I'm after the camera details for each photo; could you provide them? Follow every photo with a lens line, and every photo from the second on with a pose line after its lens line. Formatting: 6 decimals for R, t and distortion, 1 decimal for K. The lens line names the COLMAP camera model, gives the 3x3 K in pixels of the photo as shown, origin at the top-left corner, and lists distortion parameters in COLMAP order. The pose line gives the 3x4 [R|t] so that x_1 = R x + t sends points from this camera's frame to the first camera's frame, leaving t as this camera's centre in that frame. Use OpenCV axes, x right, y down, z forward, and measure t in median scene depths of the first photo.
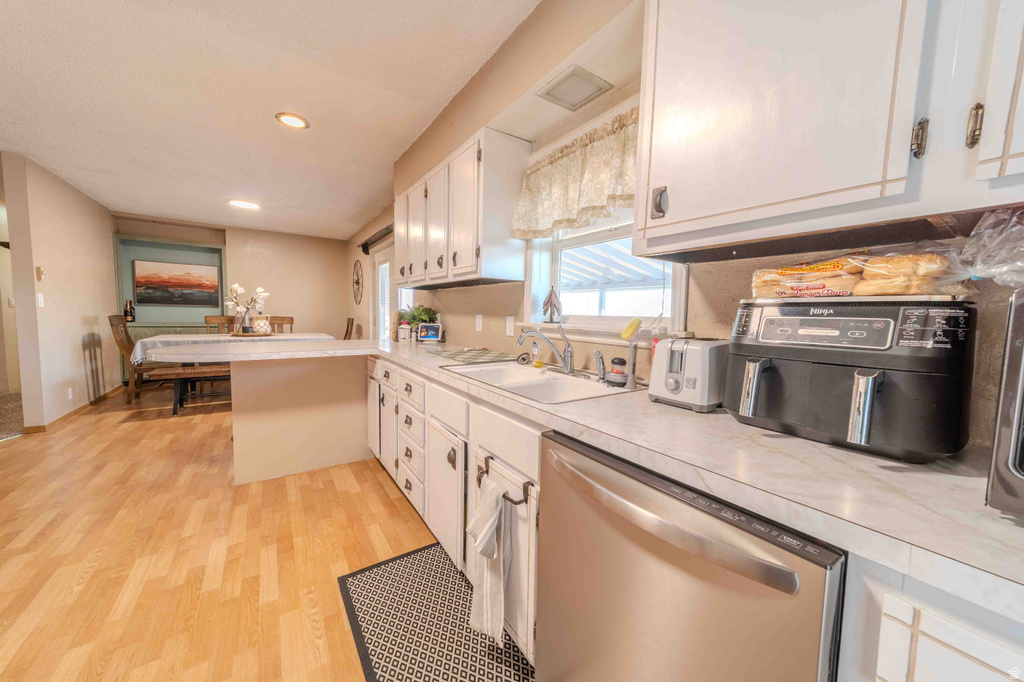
lens RADIAL K [[359.2, 0, 504.8], [0, 359.2, 341.5], [0, 0, 1]] dist [0.008888, -0.000510]
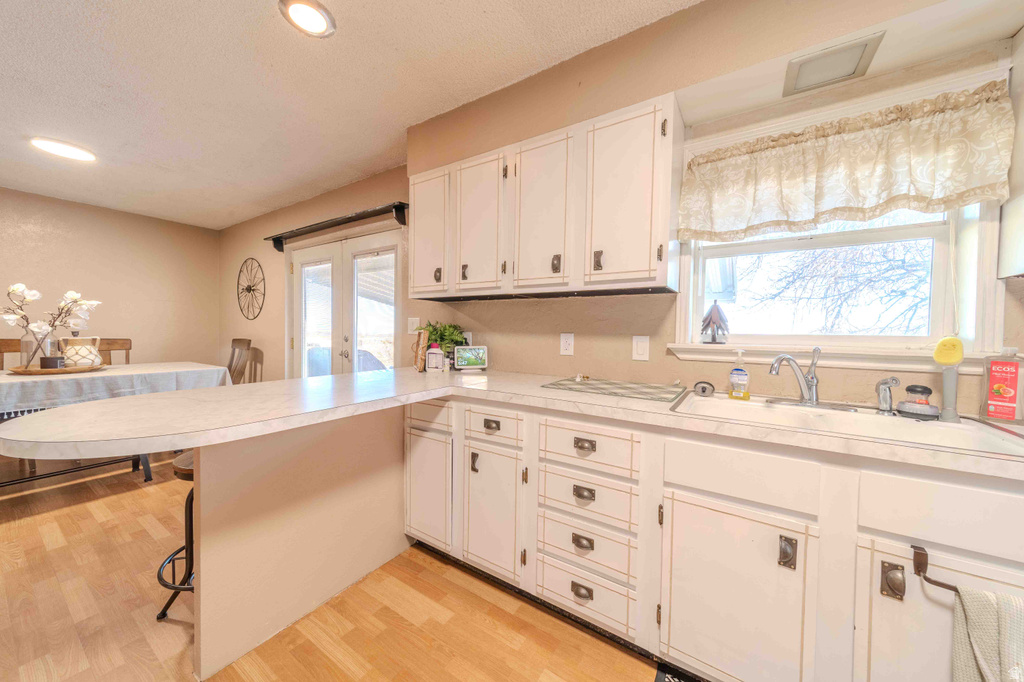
lens RADIAL K [[359.2, 0, 506.1], [0, 359.2, 341.6], [0, 0, 1]] dist [0.008888, -0.000510]
pose [[0.921106, -0.020559, 0.388769, -0.486636], [0.036798, 0.998732, -0.034369, -0.034266], [-0.387570, 0.045963, 0.920694, 0.314266]]
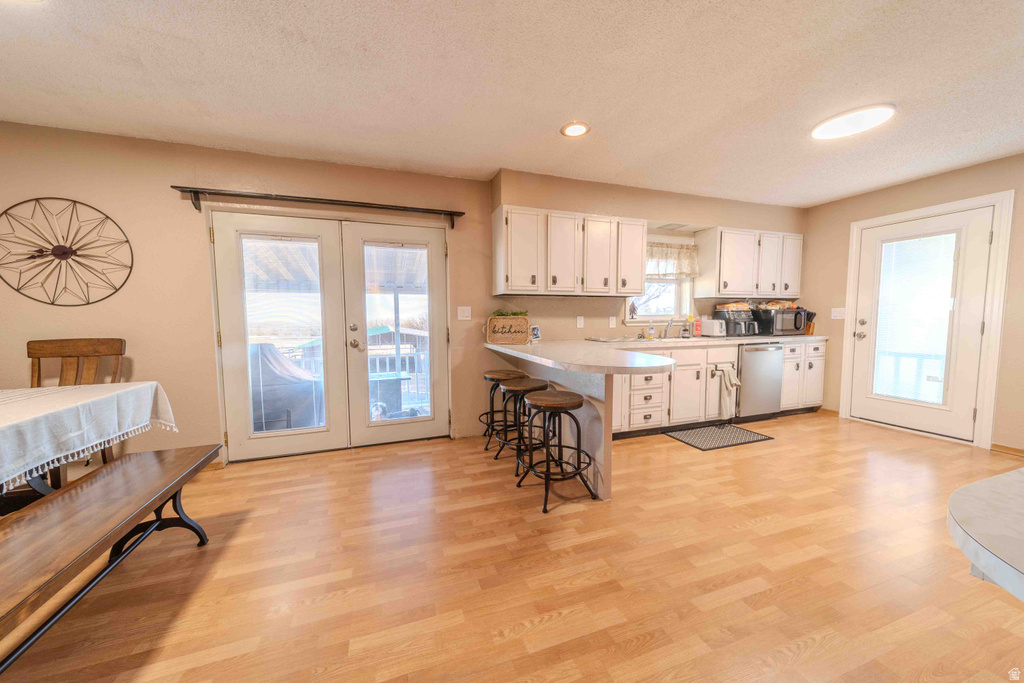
lens RADIAL K [[359.2, 0, 505.5], [0, 359.2, 342.5], [0, 0, 1]] dist [0.008888, -0.000510]
pose [[0.248787, -0.098916, 0.963494, -1.531112], [0.087896, 0.992972, 0.079246, -0.108606], [-0.964562, 0.064972, 0.255733, 0.894627]]
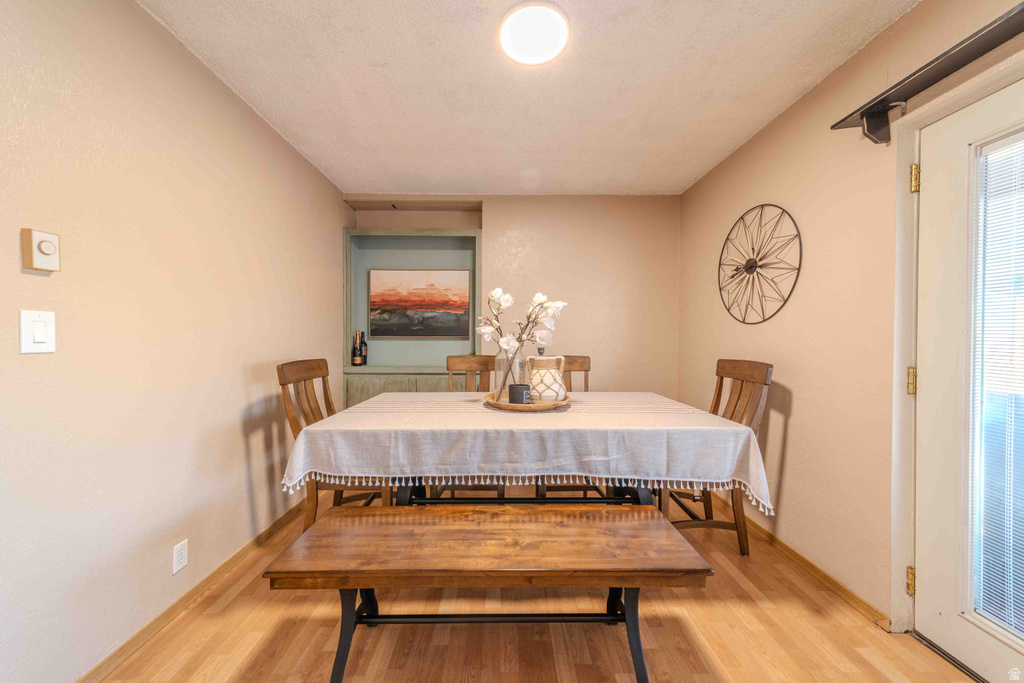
lens RADIAL K [[359.2, 0, 508.4], [0, 359.2, 341.4], [0, 0, 1]] dist [0.008888, -0.000510]
pose [[0.841657, -0.017576, -0.539727, -0.927985], [-0.023008, 0.997395, -0.068359, -0.114923], [0.539522, 0.069953, 0.839060, 1.195931]]
